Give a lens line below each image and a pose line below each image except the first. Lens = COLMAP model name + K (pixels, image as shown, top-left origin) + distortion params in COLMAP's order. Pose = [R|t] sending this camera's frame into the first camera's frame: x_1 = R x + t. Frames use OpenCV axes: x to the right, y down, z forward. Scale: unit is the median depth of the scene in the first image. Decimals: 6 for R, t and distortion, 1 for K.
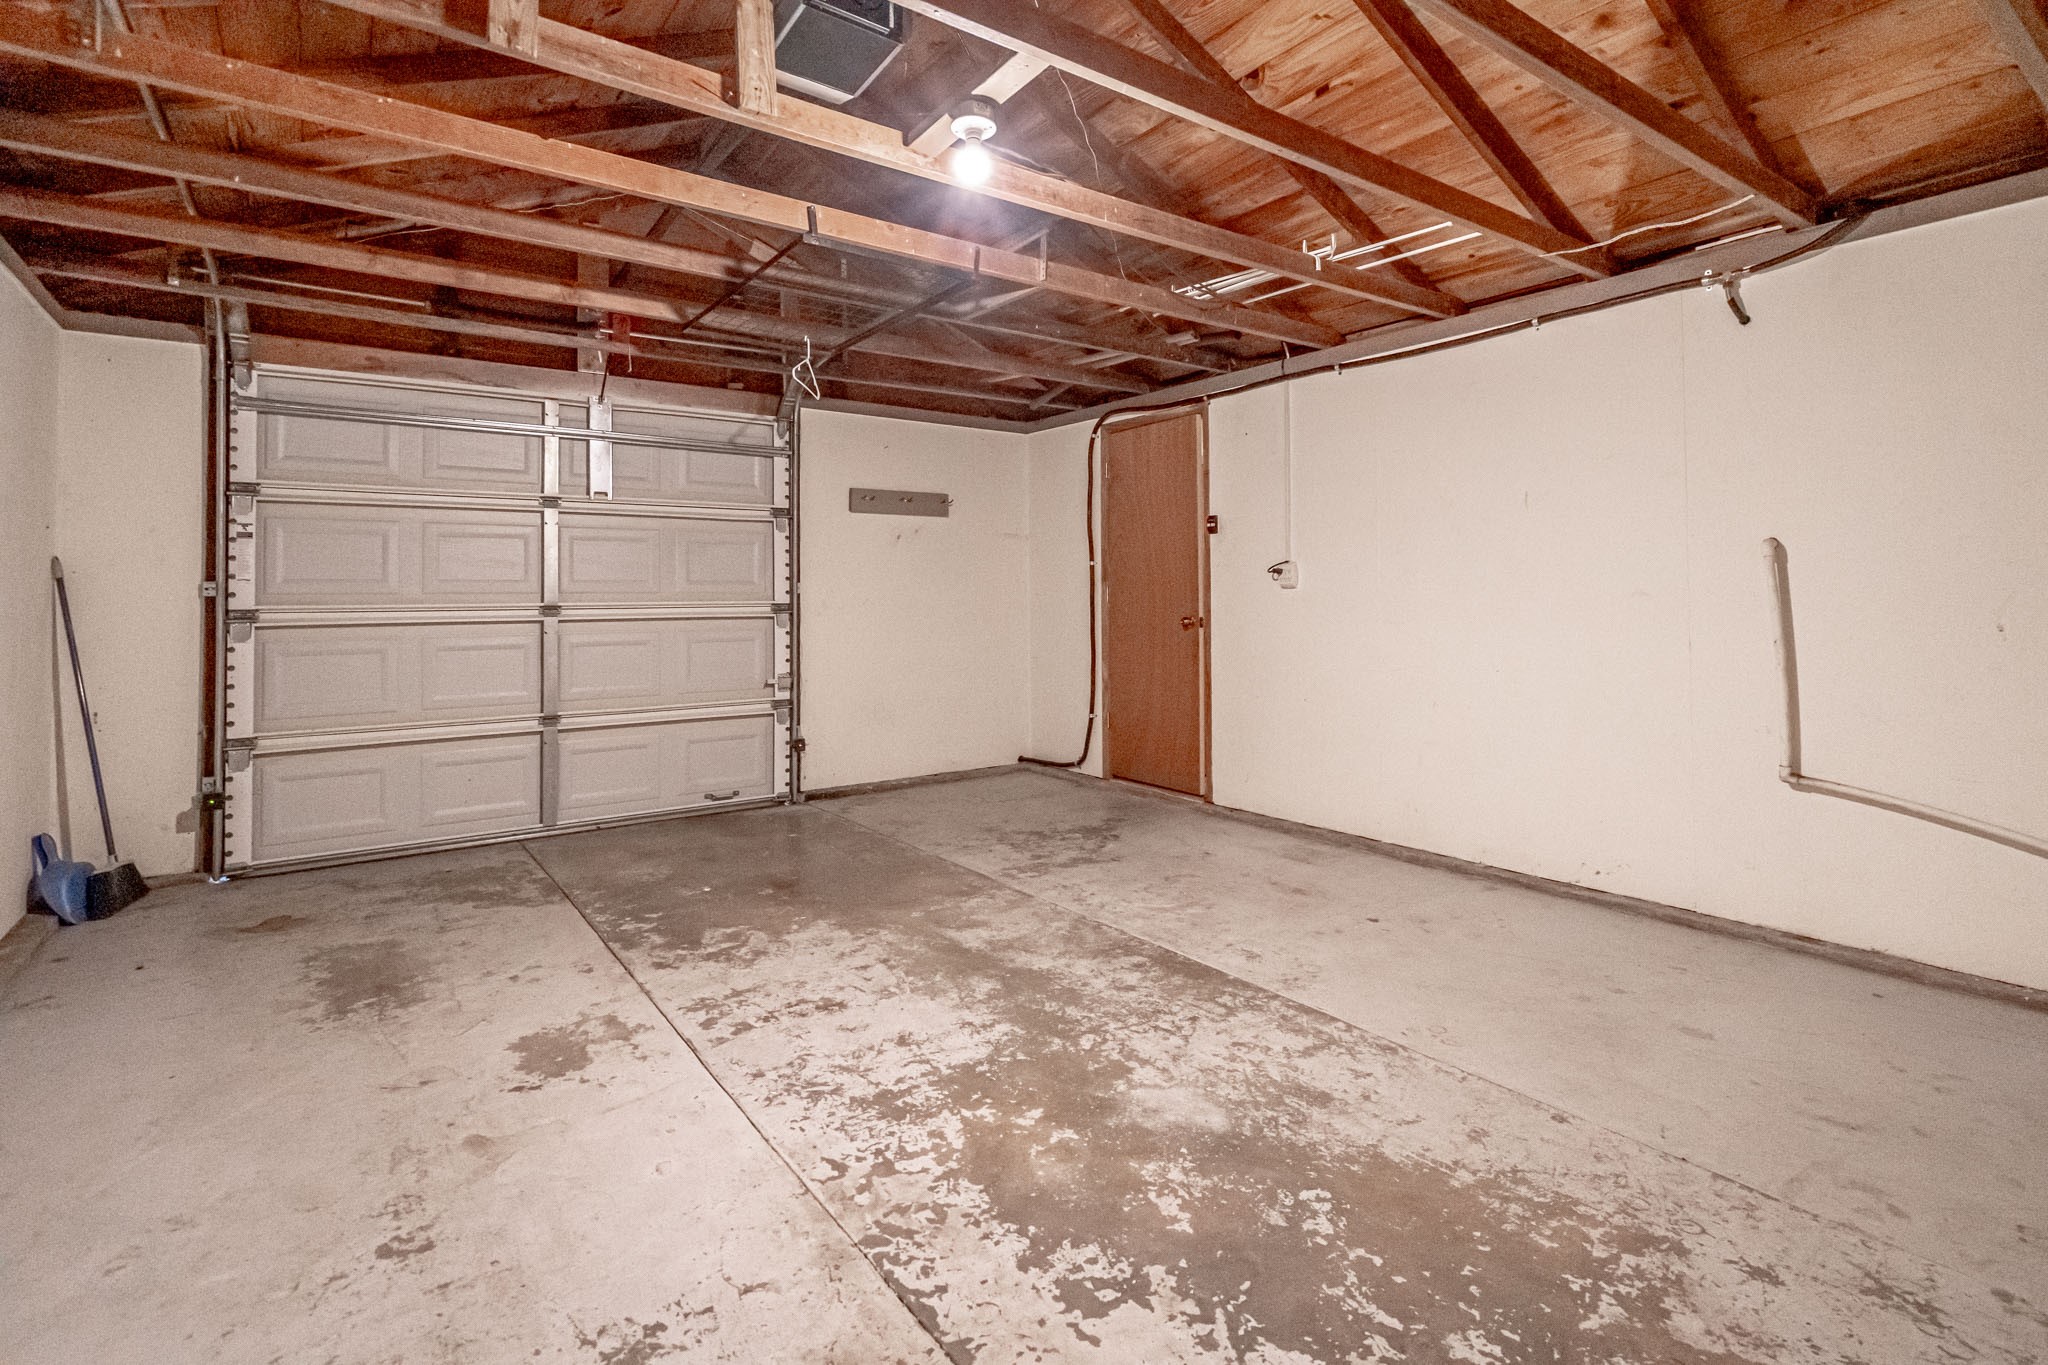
lens RADIAL K [[951.1, 0, 1043.1], [0, 951.1, 702.2], [0, 0, 1]] dist [-0.005965, 0.000295]
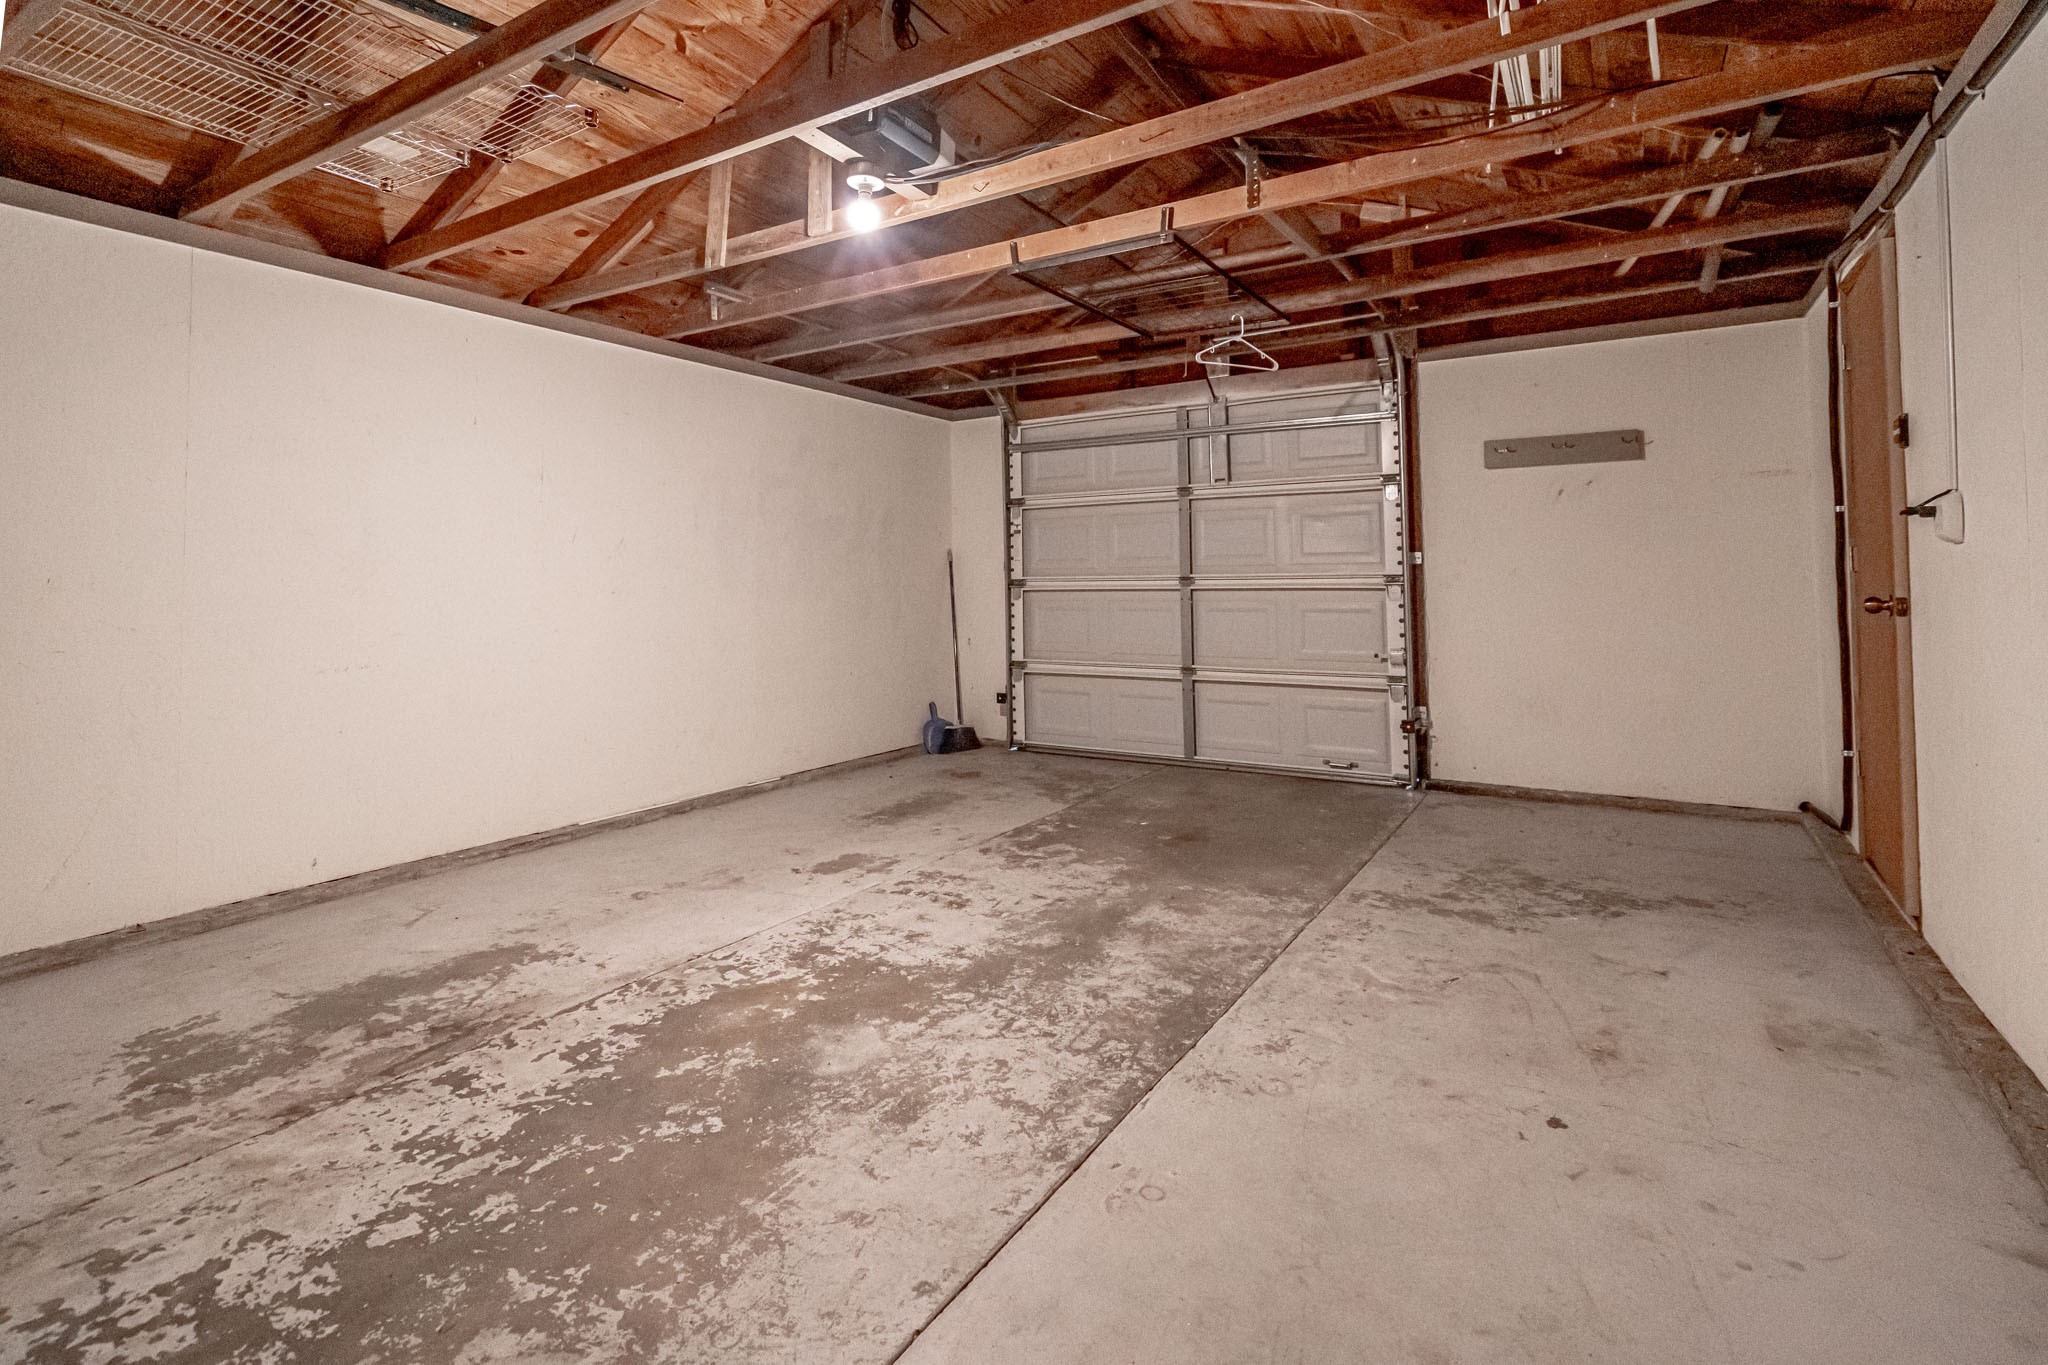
lens RADIAL K [[951.1, 0, 1043.1], [0, 951.1, 702.2], [0, 0, 1]] dist [-0.005965, 0.000295]
pose [[0.392007, 0.121364, -0.911922, 1.056852], [-0.090531, 0.991538, 0.093043, -0.076935], [0.915497, 0.046084, 0.399677, 0.681639]]
